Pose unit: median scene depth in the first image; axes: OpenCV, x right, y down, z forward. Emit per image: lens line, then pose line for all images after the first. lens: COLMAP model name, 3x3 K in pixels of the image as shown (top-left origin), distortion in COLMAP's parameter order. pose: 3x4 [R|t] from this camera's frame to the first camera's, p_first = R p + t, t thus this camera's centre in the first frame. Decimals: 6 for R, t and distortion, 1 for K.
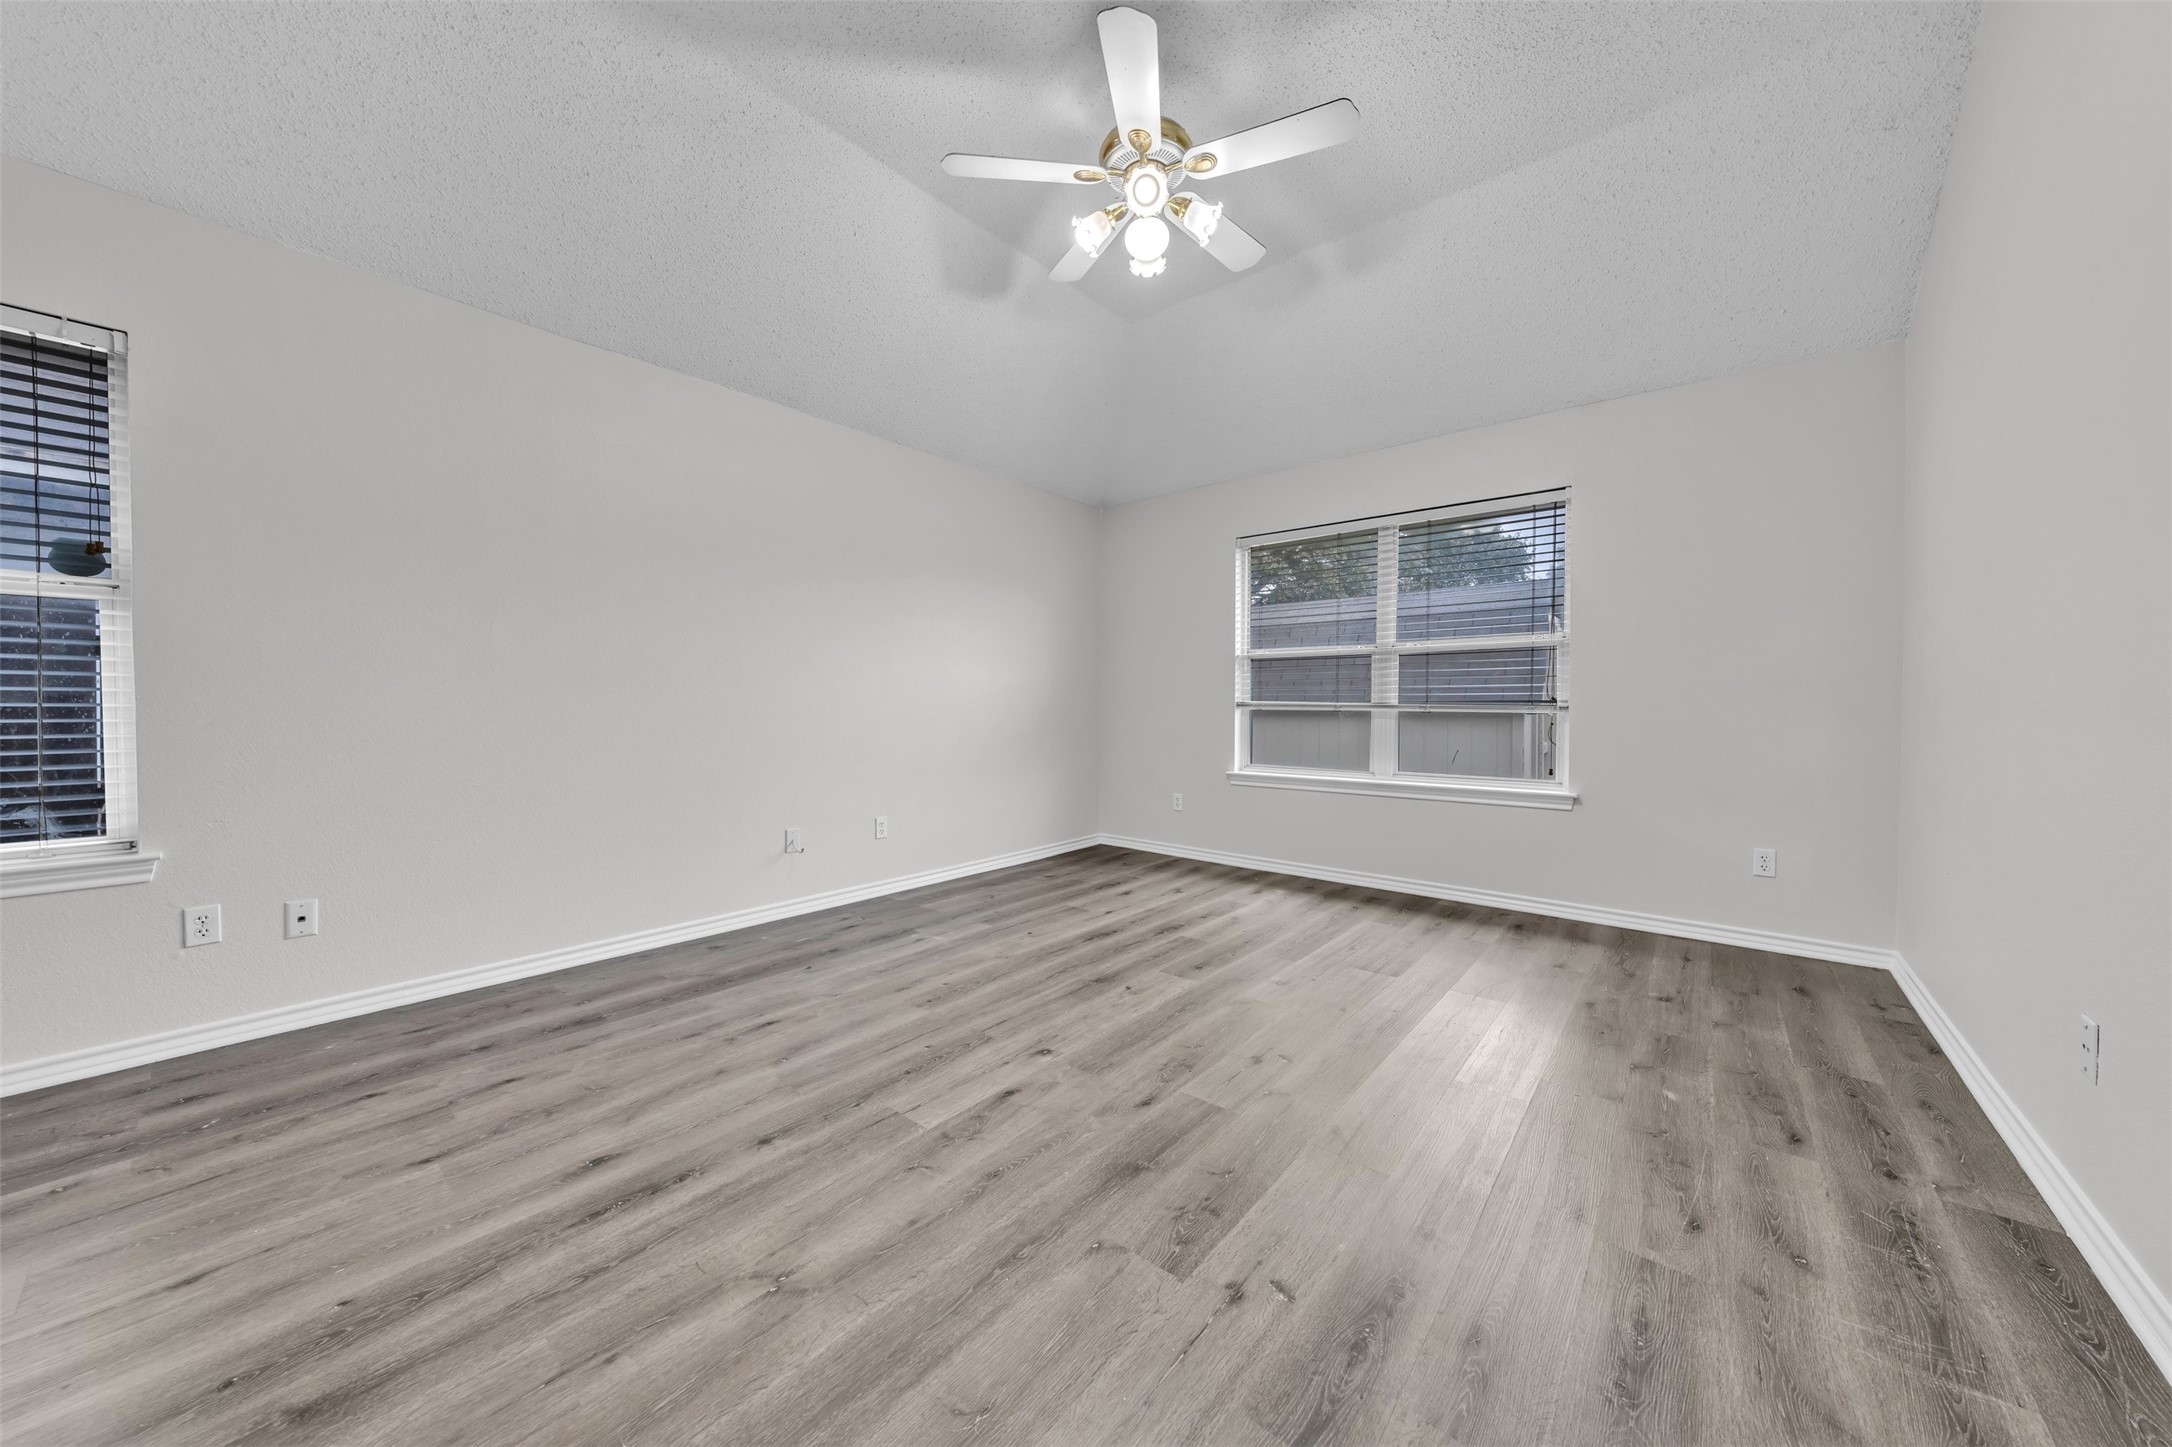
lens RADIAL K [[740.5, 0, 1081.9], [0, 740.5, 722.4], [0, 0, 1]] dist [-0.001262, 0.000135]
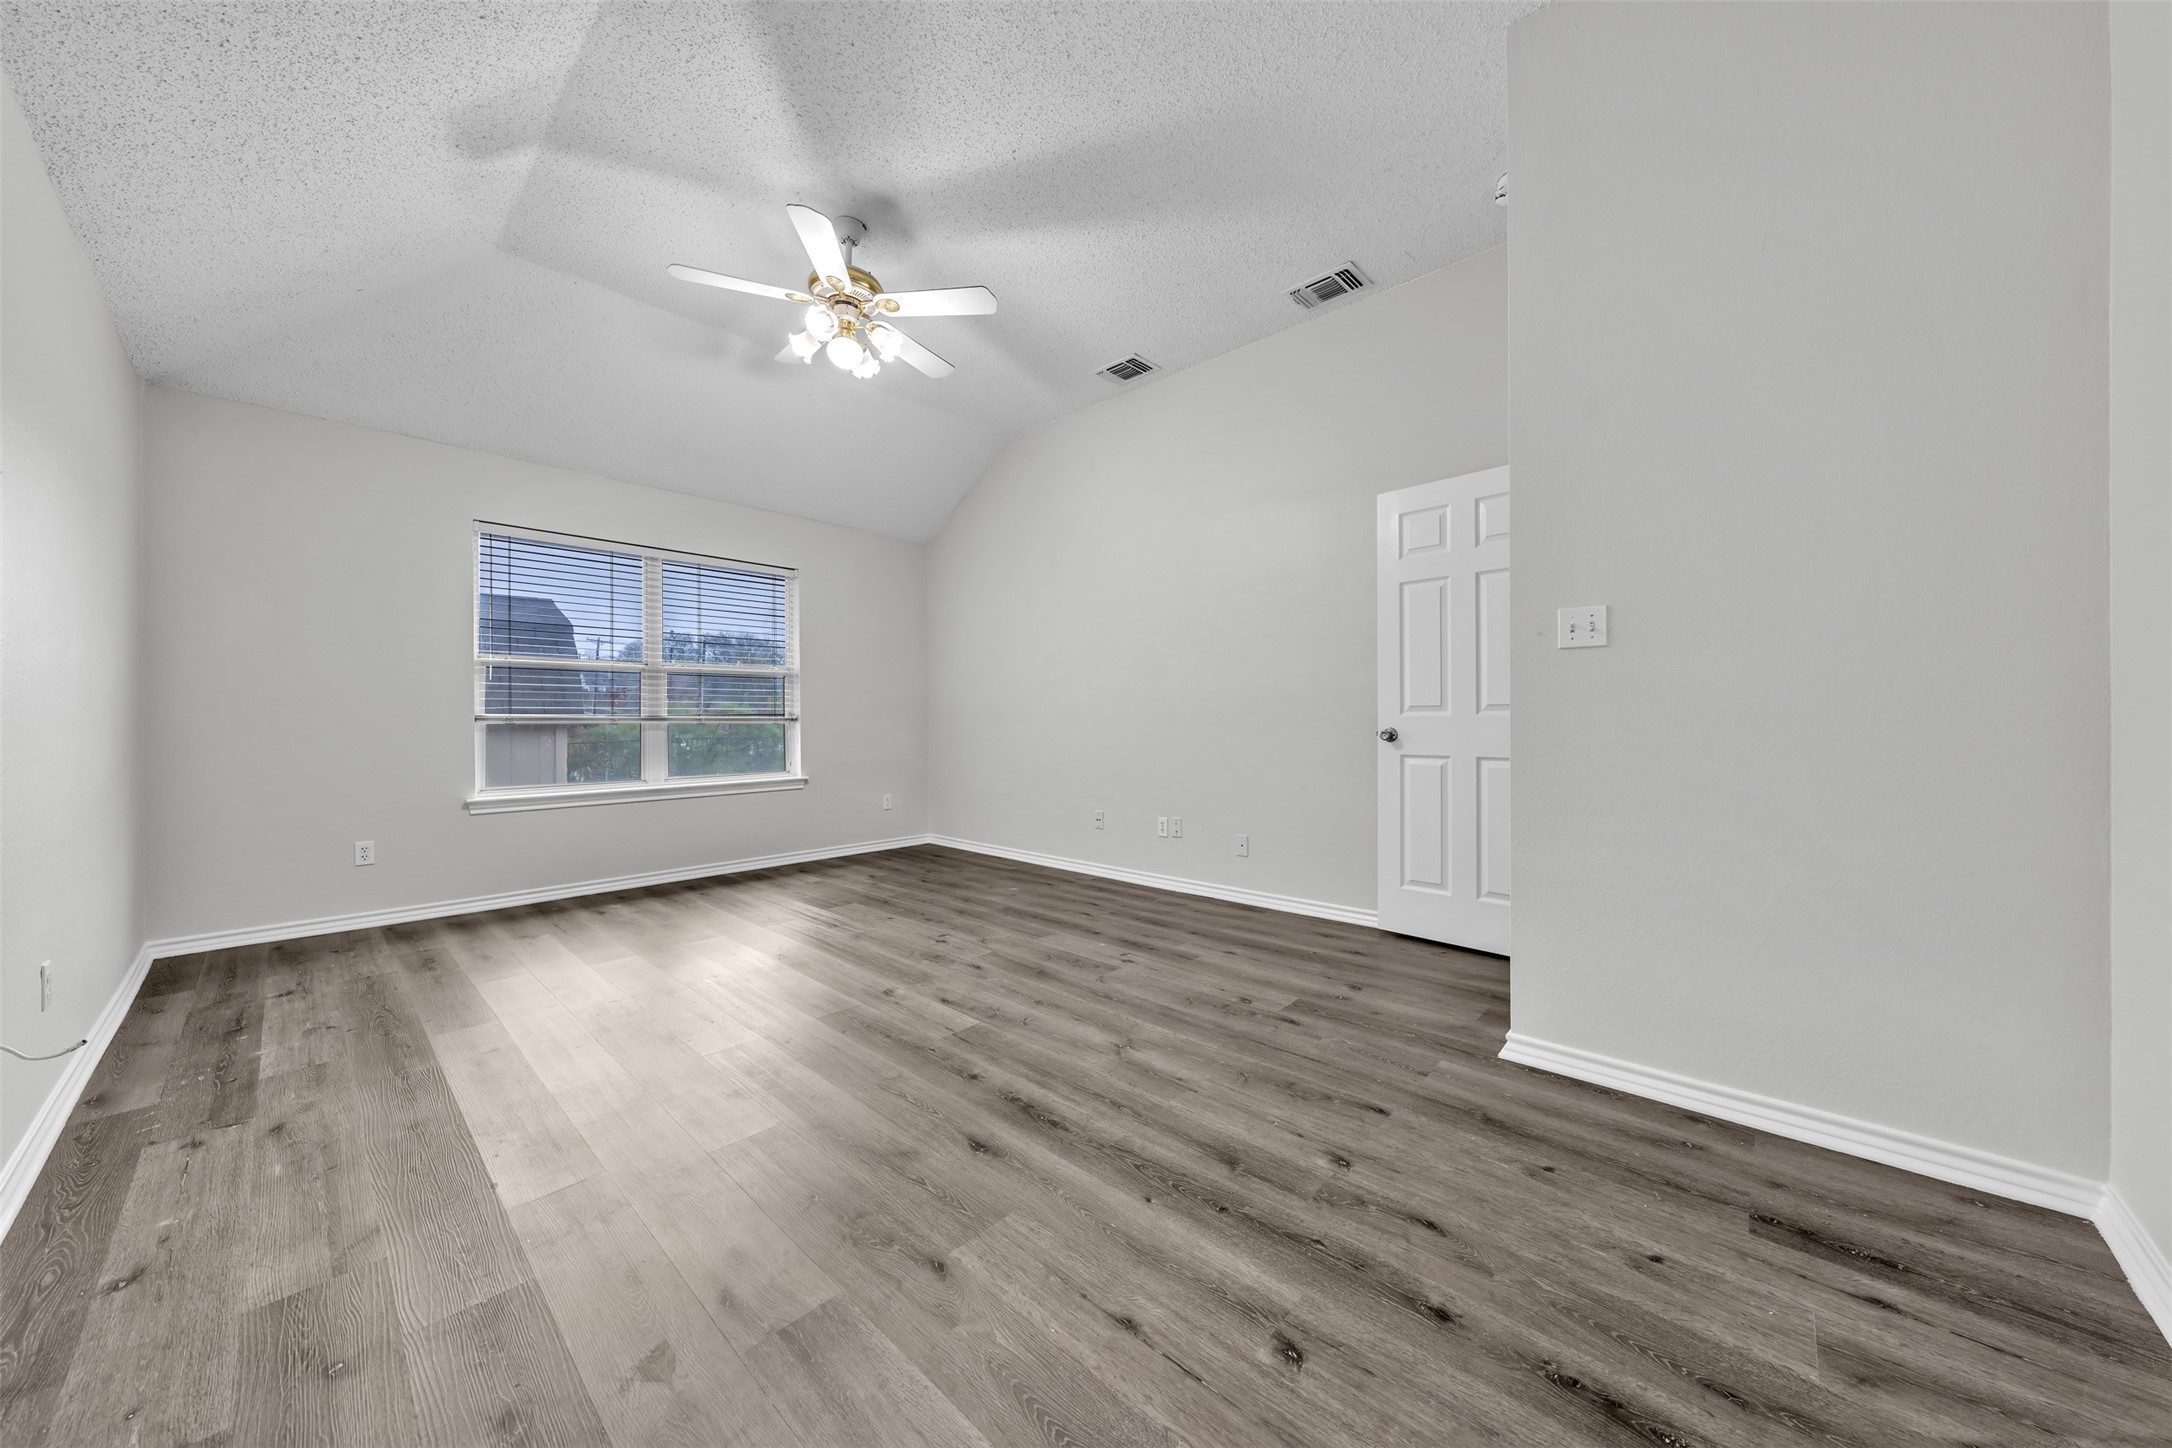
lens RADIAL K [[740.5, 0, 1088.2], [0, 740.5, 718.0], [0, 0, 1]] dist [-0.001262, 0.000135]
pose [[0.043271, -0.002936, 0.999059, -1.550222], [0.030318, 0.999539, 0.001624, -0.013432], [-0.998603, 0.030219, 0.043340, 0.710988]]
